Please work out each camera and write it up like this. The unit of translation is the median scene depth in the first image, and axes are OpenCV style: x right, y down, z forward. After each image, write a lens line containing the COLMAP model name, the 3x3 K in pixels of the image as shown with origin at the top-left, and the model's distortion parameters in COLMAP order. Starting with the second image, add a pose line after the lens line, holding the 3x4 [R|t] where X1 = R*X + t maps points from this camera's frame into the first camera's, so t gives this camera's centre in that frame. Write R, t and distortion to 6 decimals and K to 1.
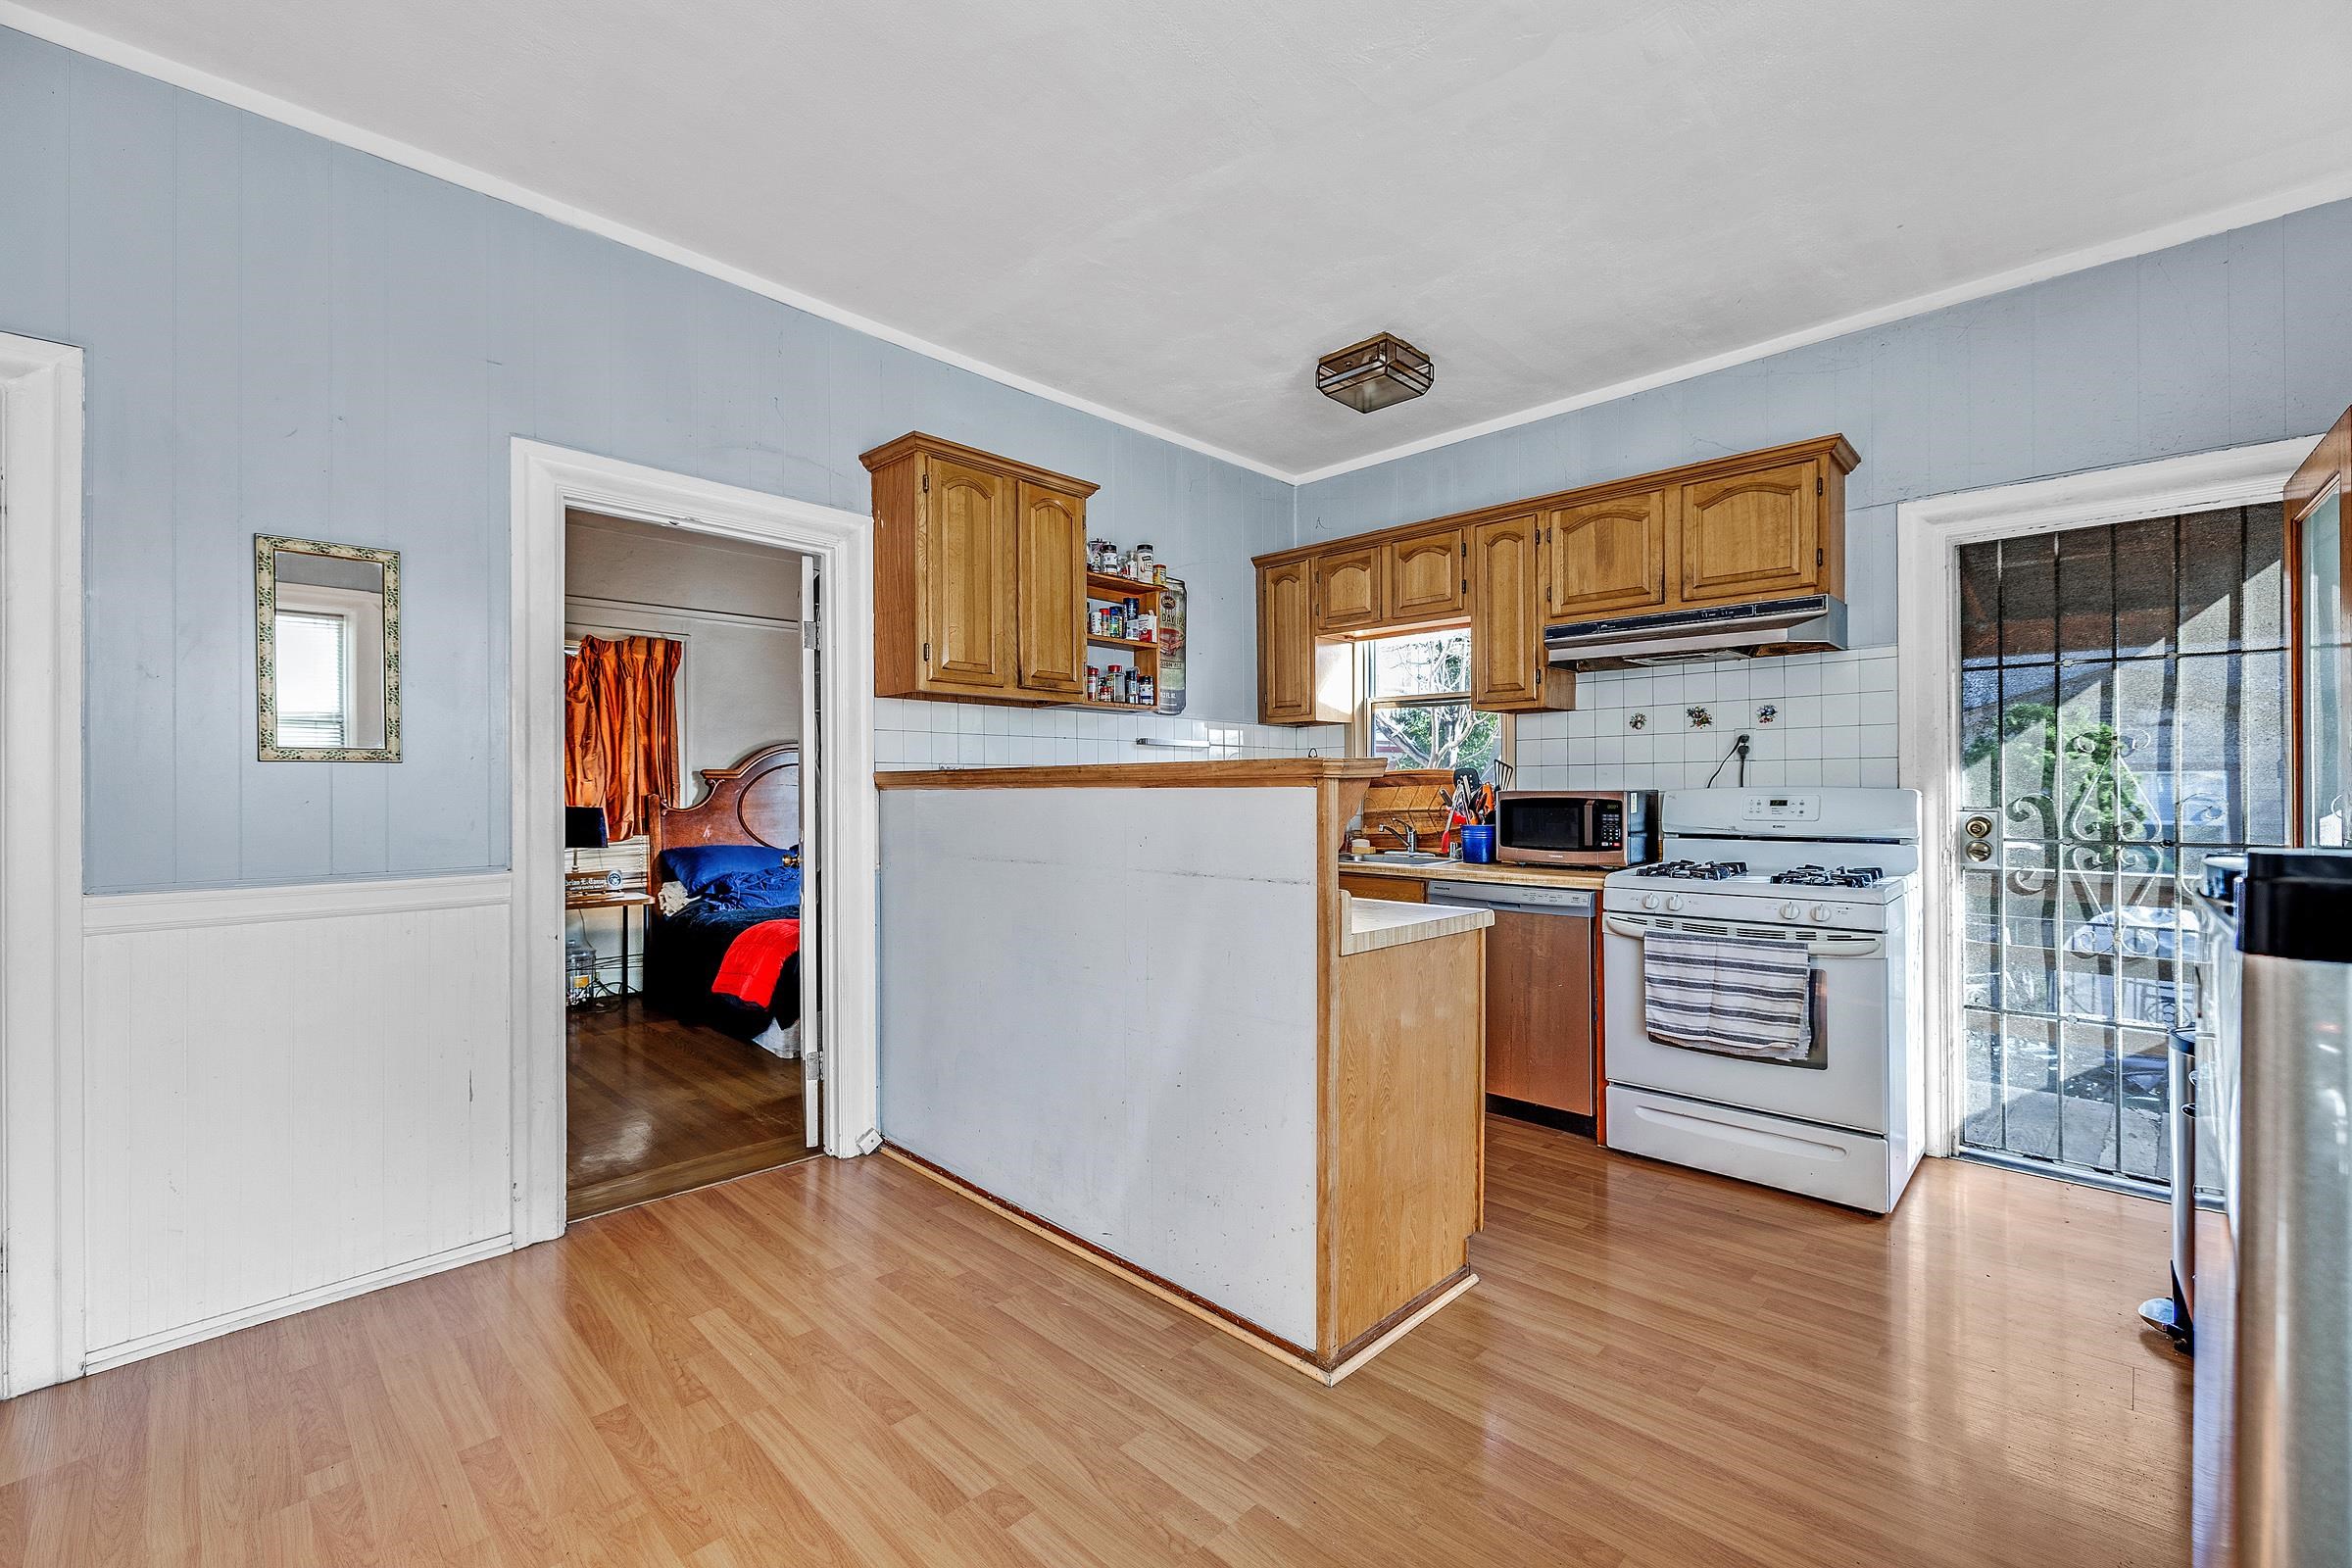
lens RADIAL K [[975.2, 0, 1185.8], [0, 975.2, 787.9], [0, 0, 1]] dist [-0.001069, -0.000690]
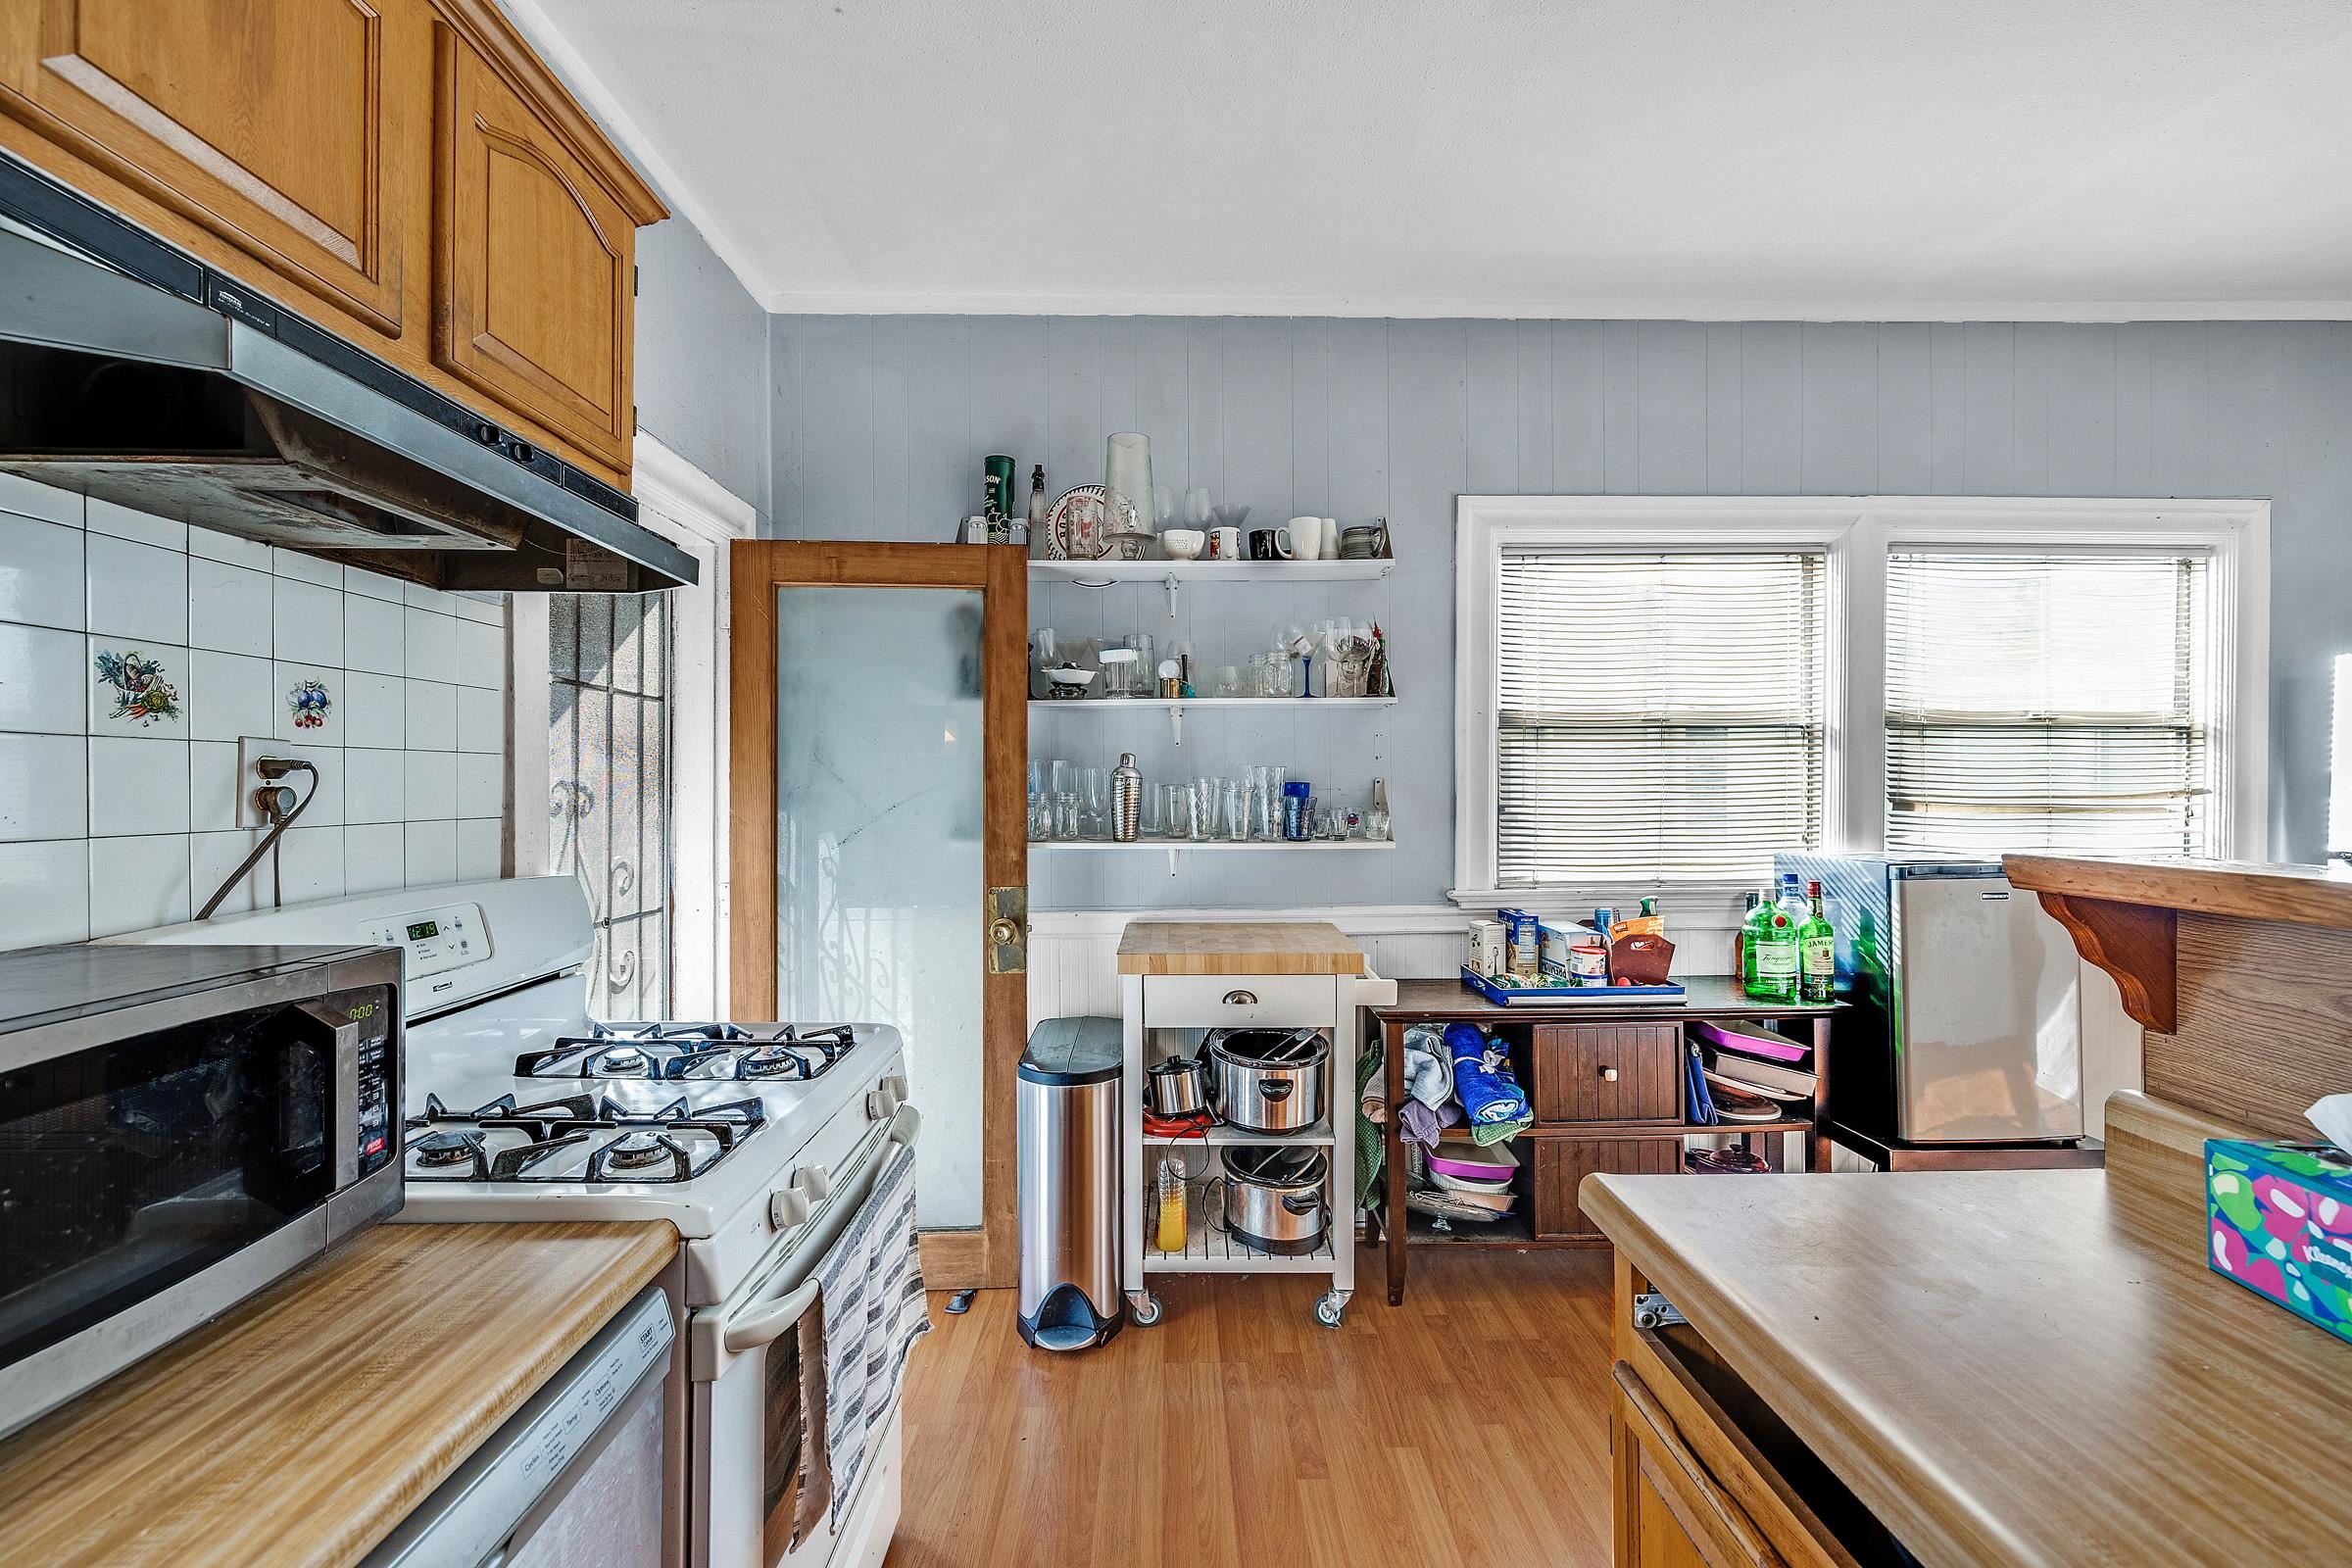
lens RADIAL K [[969.2, 0, 1176.0], [0, 969.2, 784.0], [0, 0, 1]] dist [0.010587, -0.000057]
pose [[-0.707464, 0.007119, 0.706713, 0.097293], [0.002993, 0.999970, -0.007077, -0.046142], [-0.706743, -0.002892, -0.707465, 1.151787]]
